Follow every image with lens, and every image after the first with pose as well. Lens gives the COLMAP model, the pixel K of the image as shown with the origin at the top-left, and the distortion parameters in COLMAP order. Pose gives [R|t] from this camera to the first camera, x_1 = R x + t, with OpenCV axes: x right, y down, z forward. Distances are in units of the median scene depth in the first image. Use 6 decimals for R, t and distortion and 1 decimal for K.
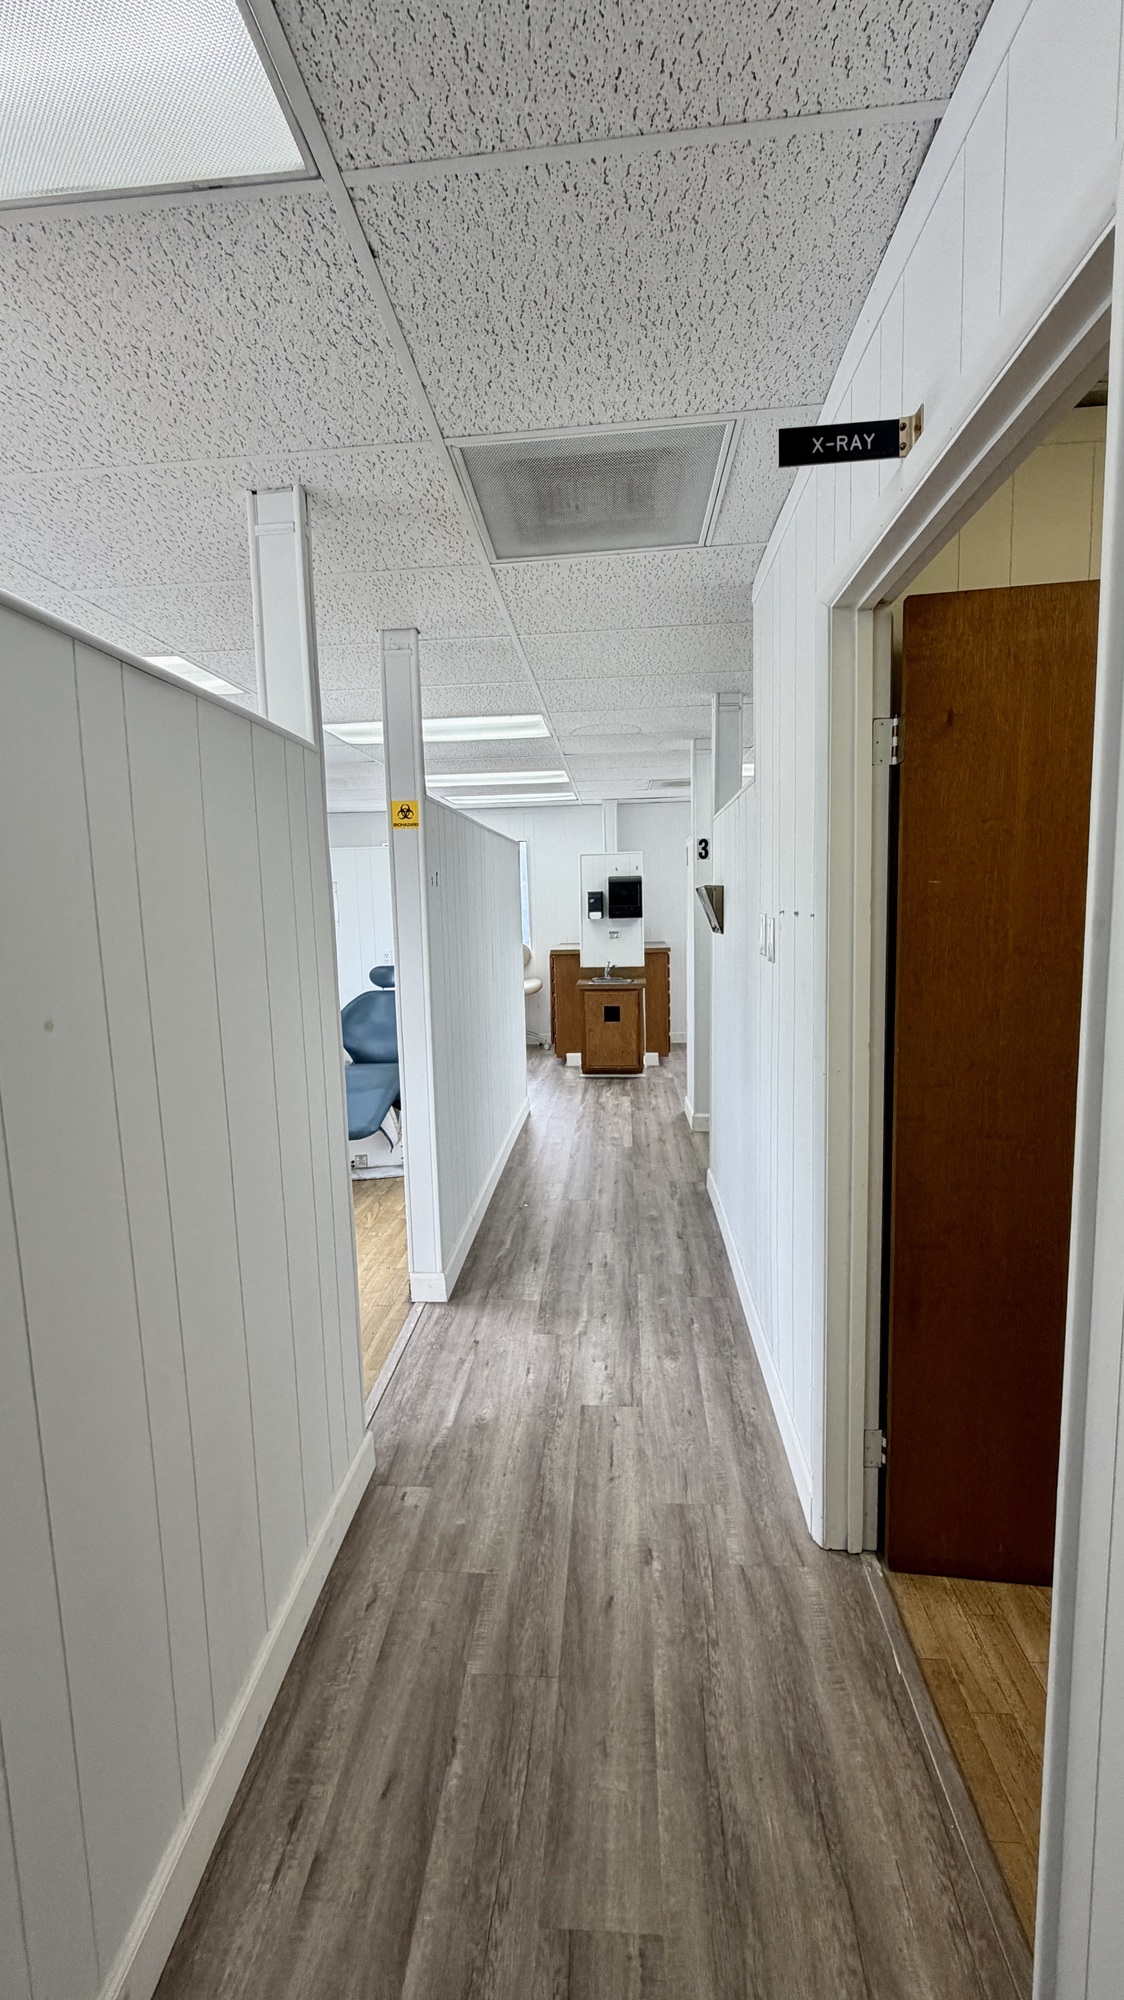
lens RADIAL K [[809.8, 0, 555.5], [0, 809.8, 996.5], [0, 0, 1]] dist [0.003849, -0.000287]
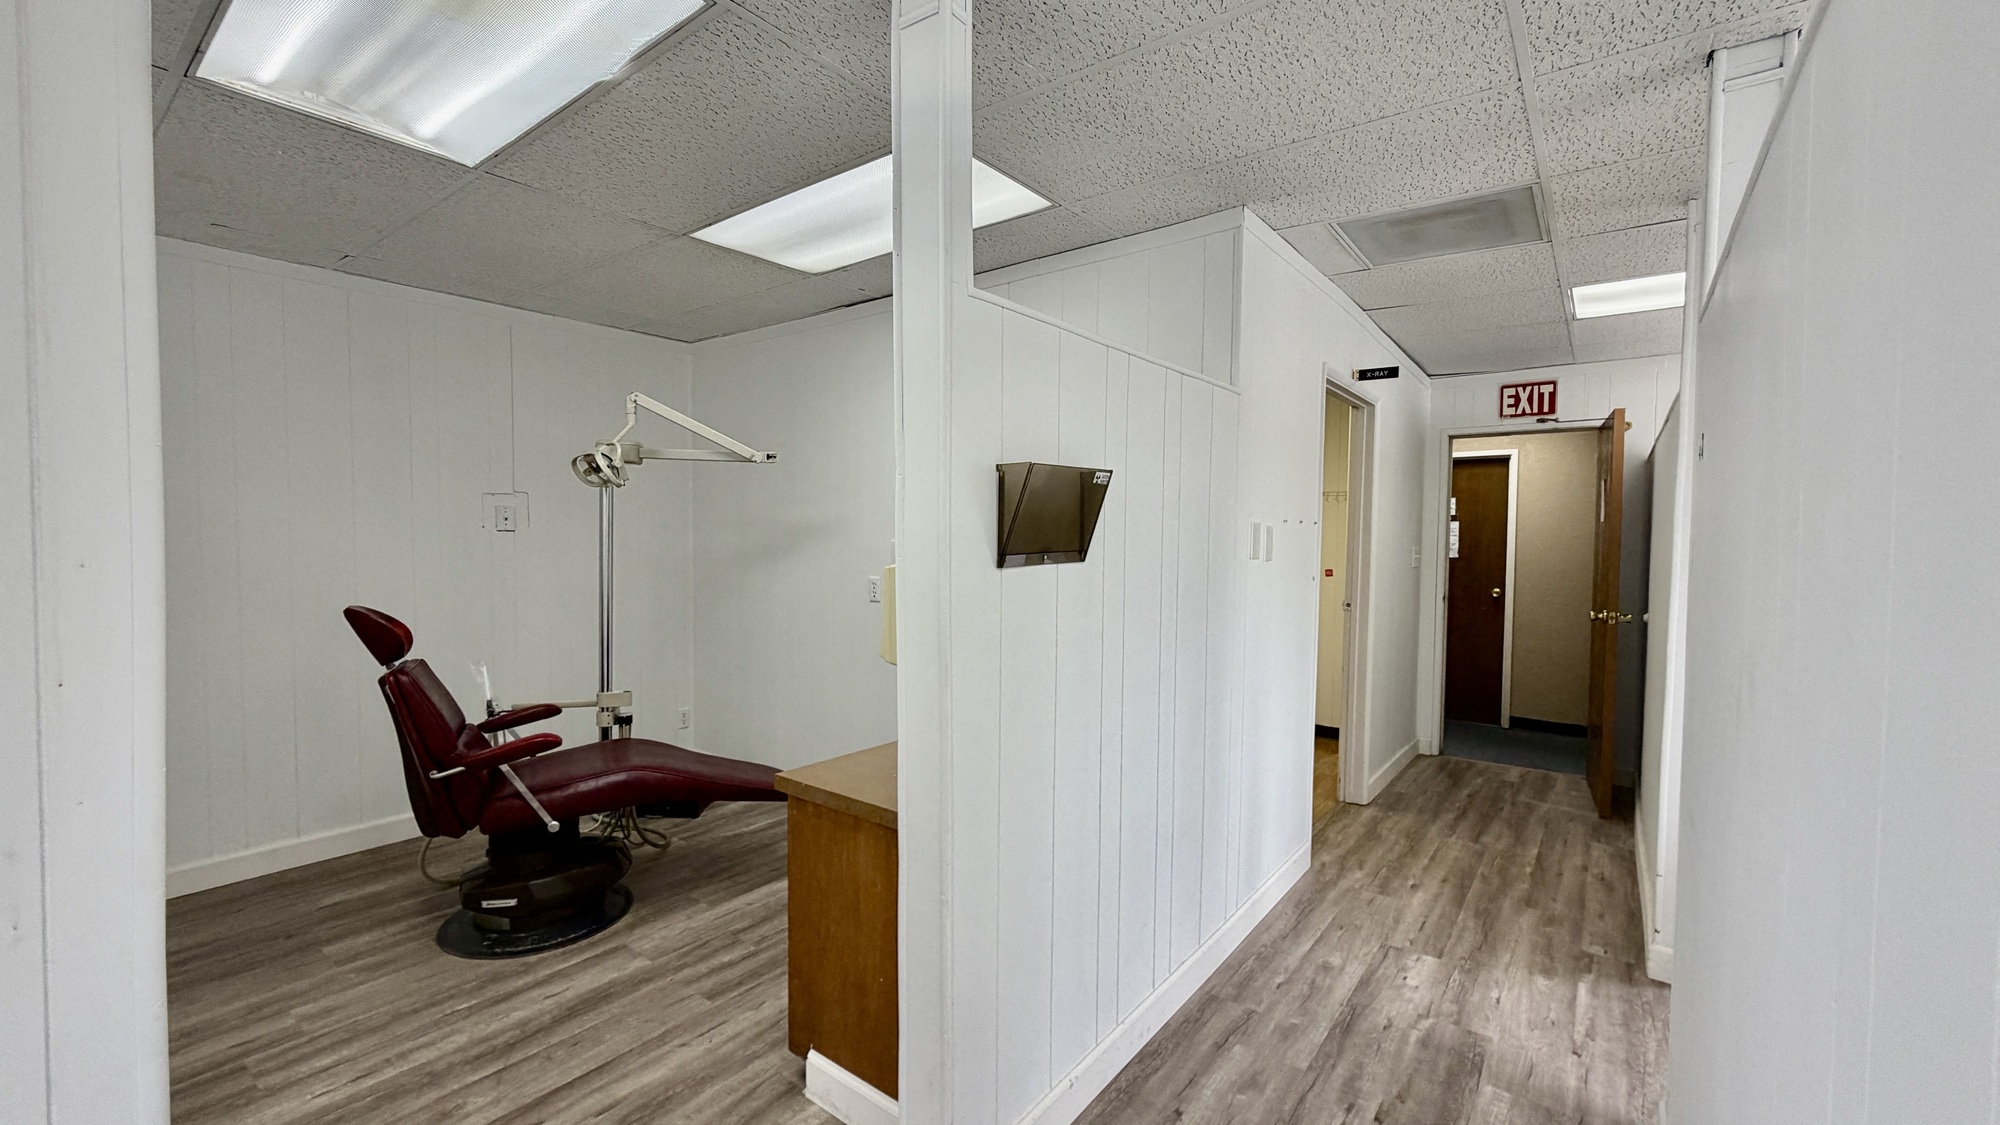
lens RADIAL K [[809.8, 0, 990.8], [0, 809.8, 564.3], [0, 0, 1]] dist [0.003849, -0.000287]
pose [[-0.837798, -0.004198, 0.545964, -0.055177], [0.076619, 0.989171, 0.125179, -0.212665], [-0.540578, 0.146706, -0.828404, 2.105764]]
